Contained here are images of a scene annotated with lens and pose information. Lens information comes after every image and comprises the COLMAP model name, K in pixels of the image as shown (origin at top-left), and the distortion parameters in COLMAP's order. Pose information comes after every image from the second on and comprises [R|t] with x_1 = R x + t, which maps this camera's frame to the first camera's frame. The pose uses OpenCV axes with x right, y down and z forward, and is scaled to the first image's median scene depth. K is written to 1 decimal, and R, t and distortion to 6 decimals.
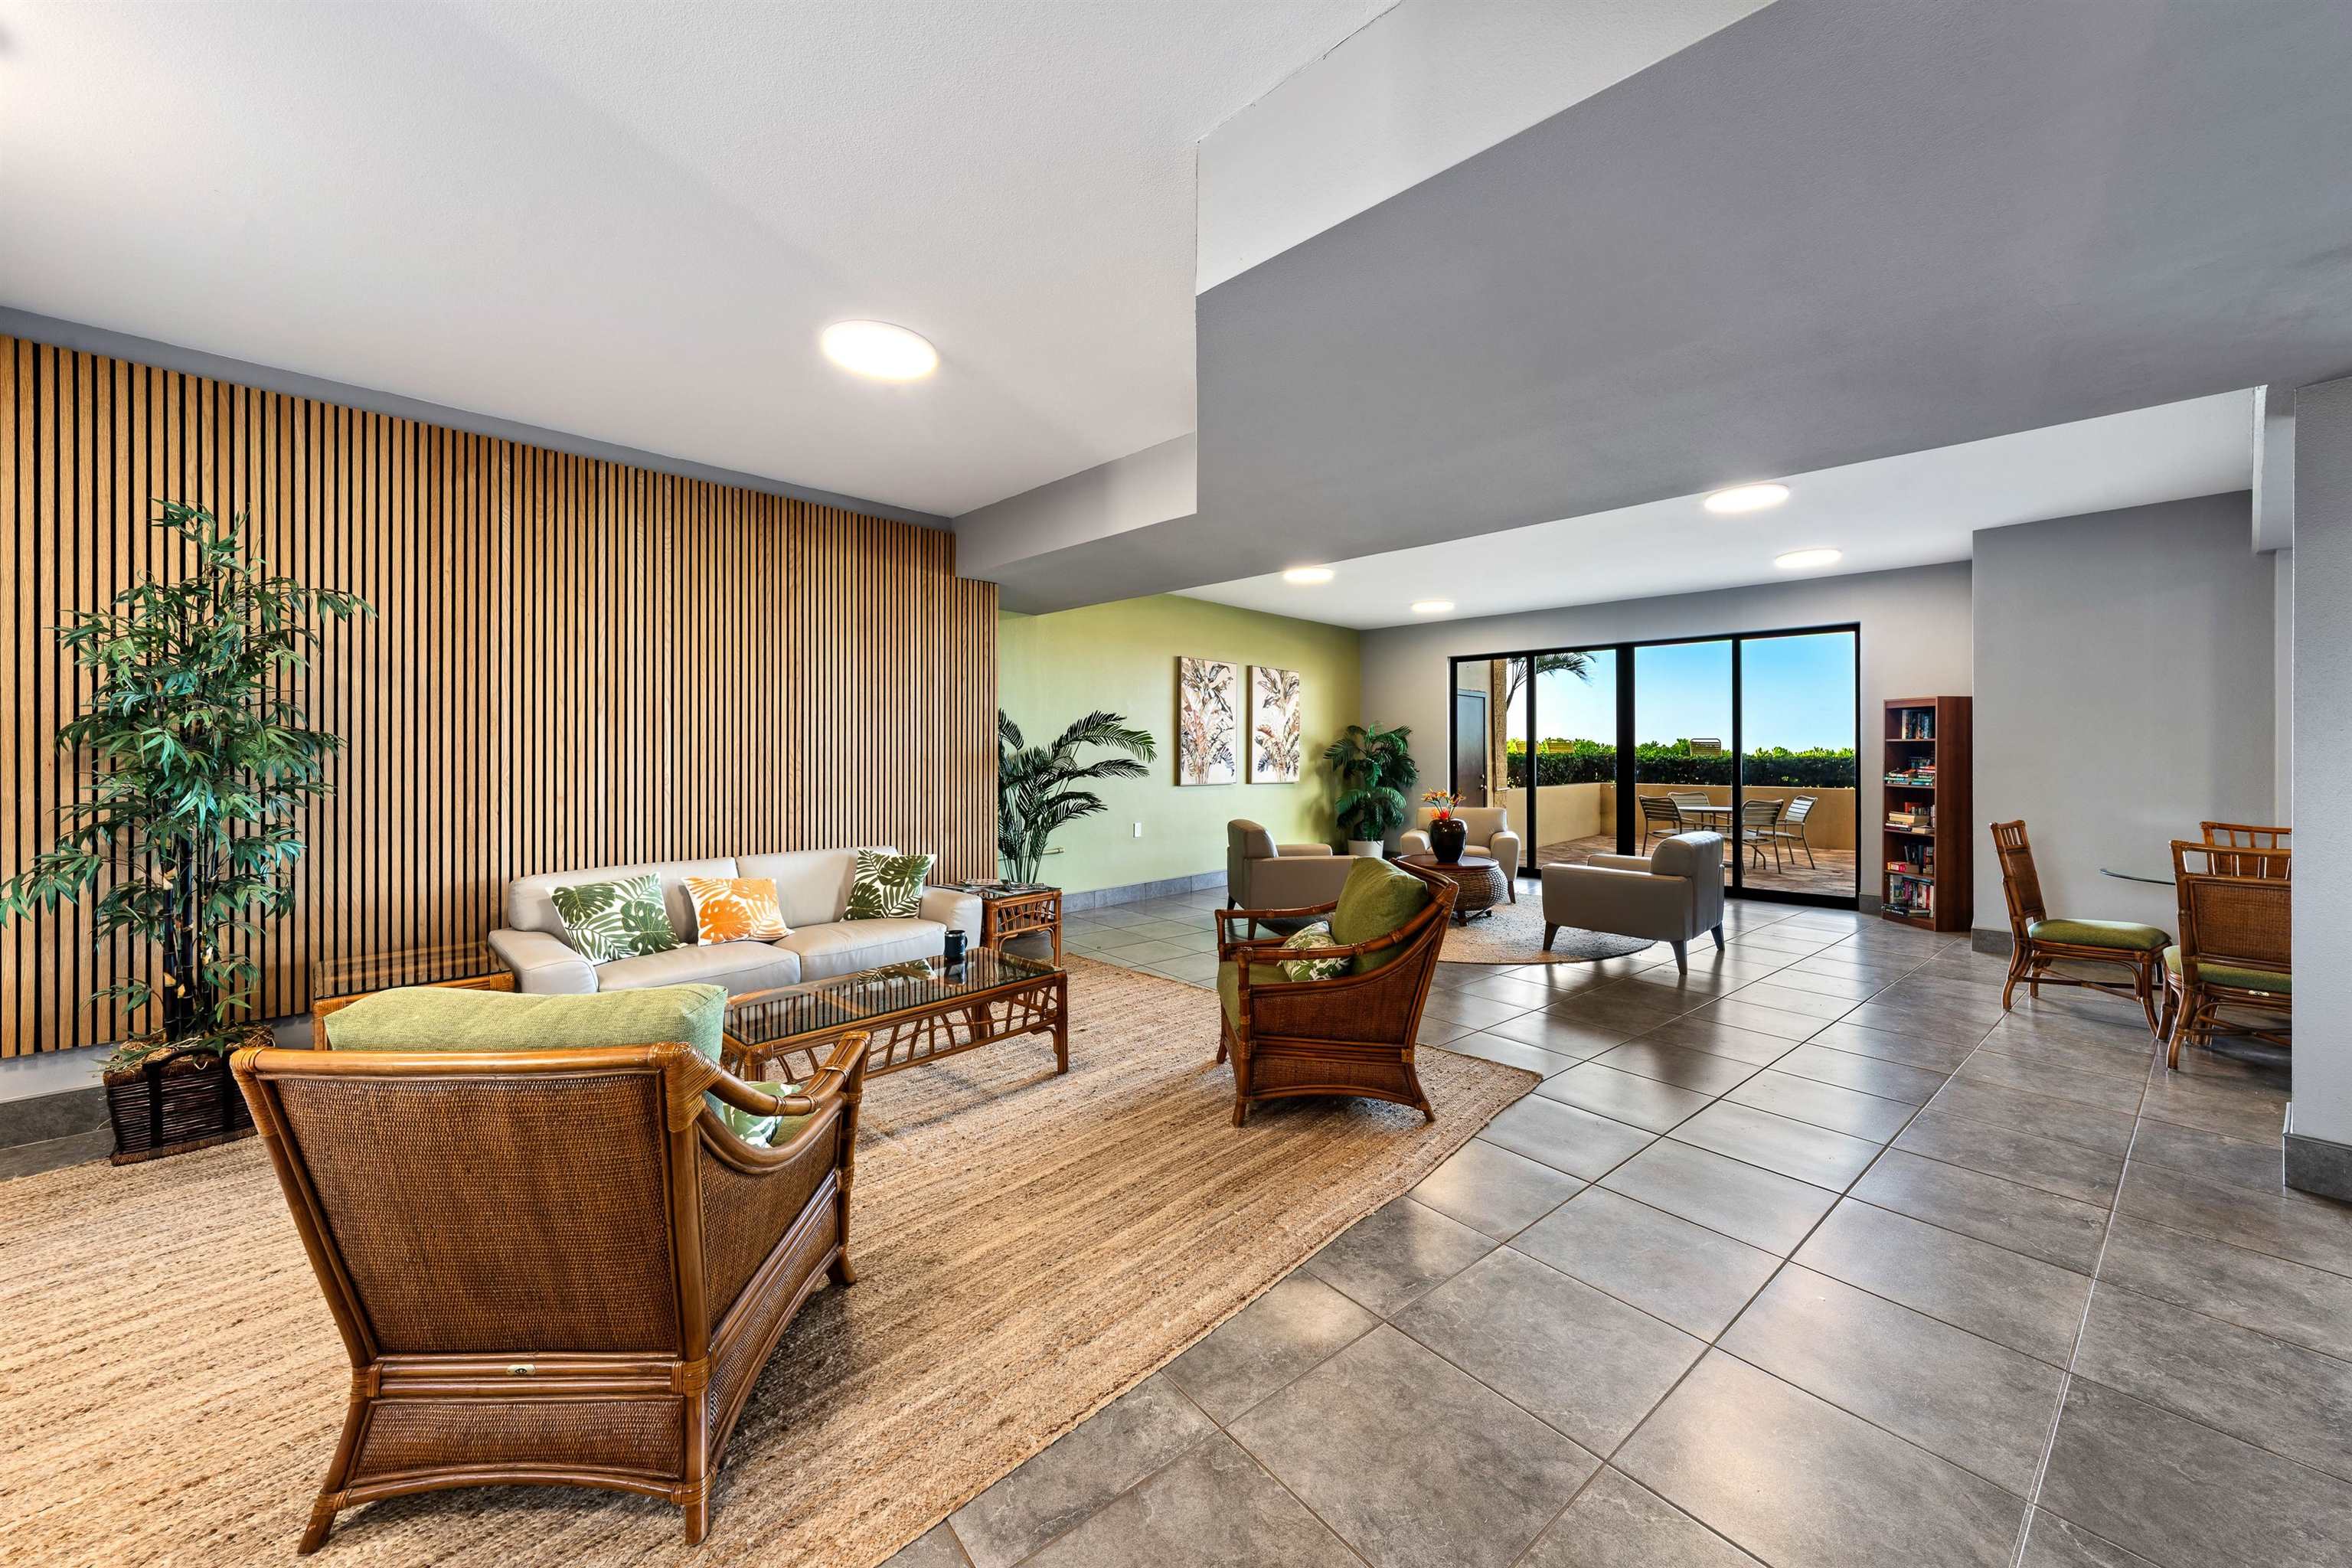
lens RADIAL K [[845.4, 0, 1176.0], [0, 845.4, 784.0], [0, 0, 1]] dist [0.000429, 0.000022]
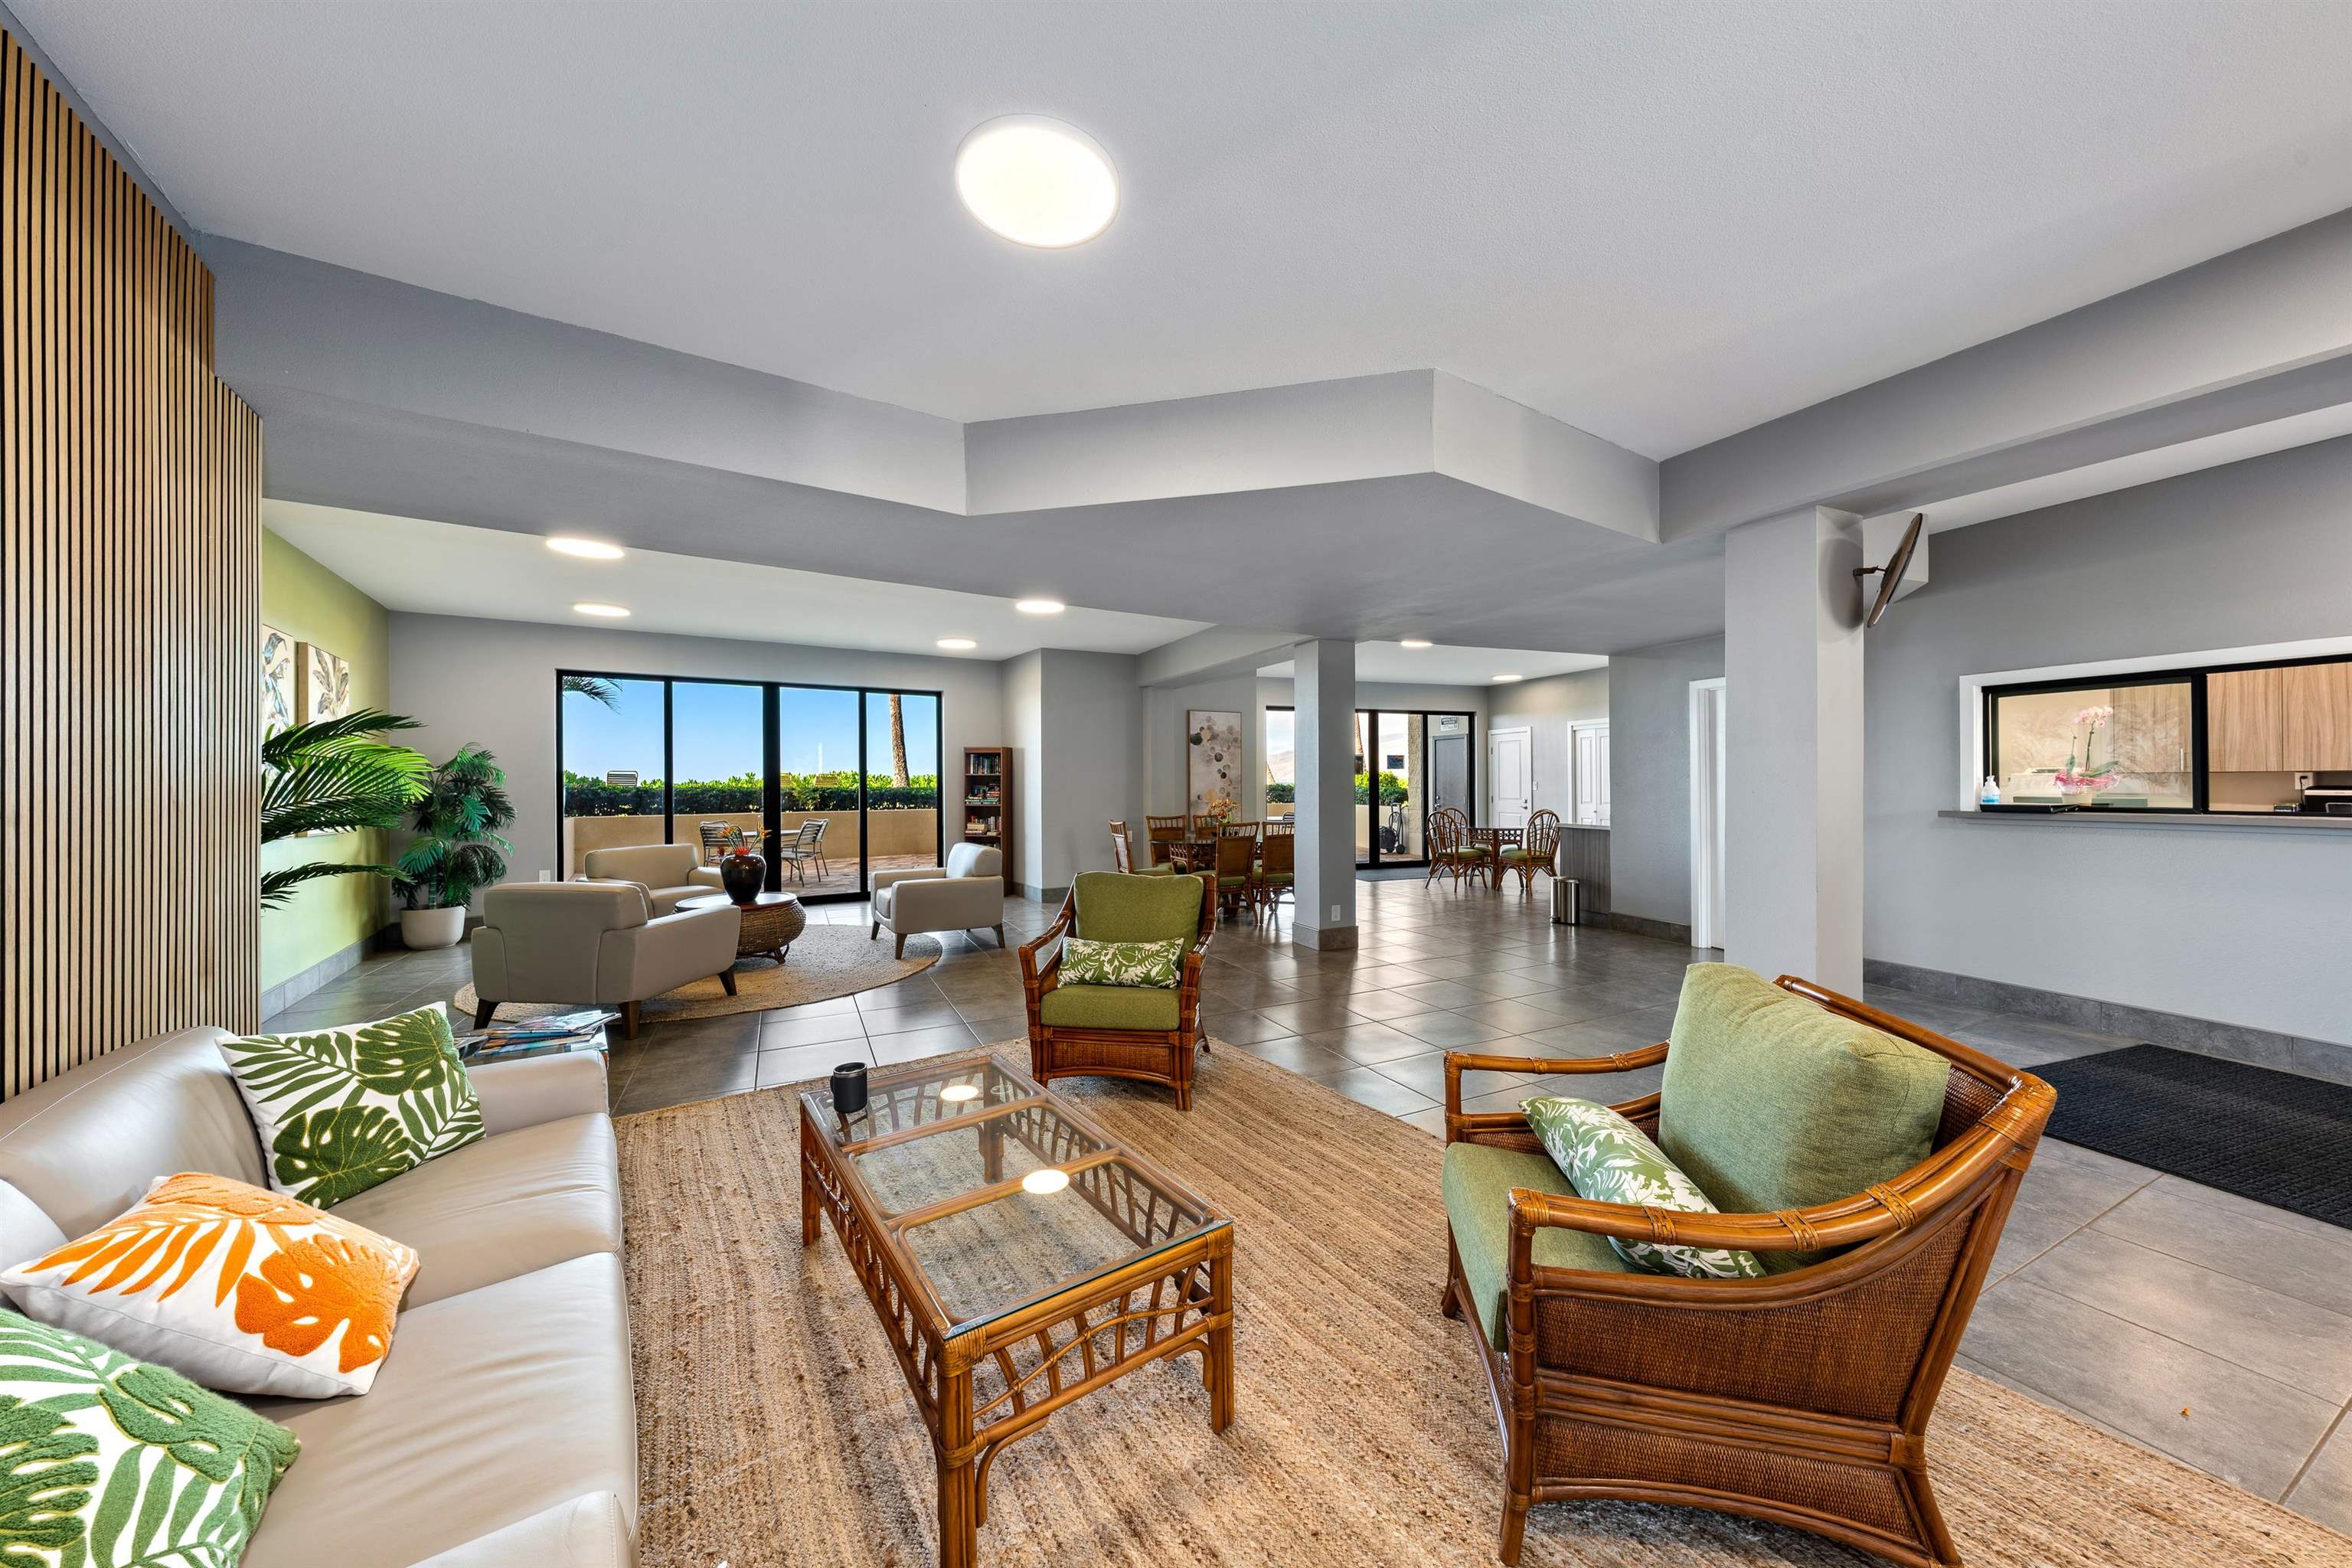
lens RADIAL K [[808.1, 0, 1176.0], [0, 808.1, 784.0], [0, 0, 1]] dist [-0.000402, -0.000015]
pose [[0.212026, -0.002016, 0.977262, -0.421441], [0.043993, 0.999004, -0.007484, -0.008122], [-0.976273, 0.044580, 0.211903, 0.331593]]
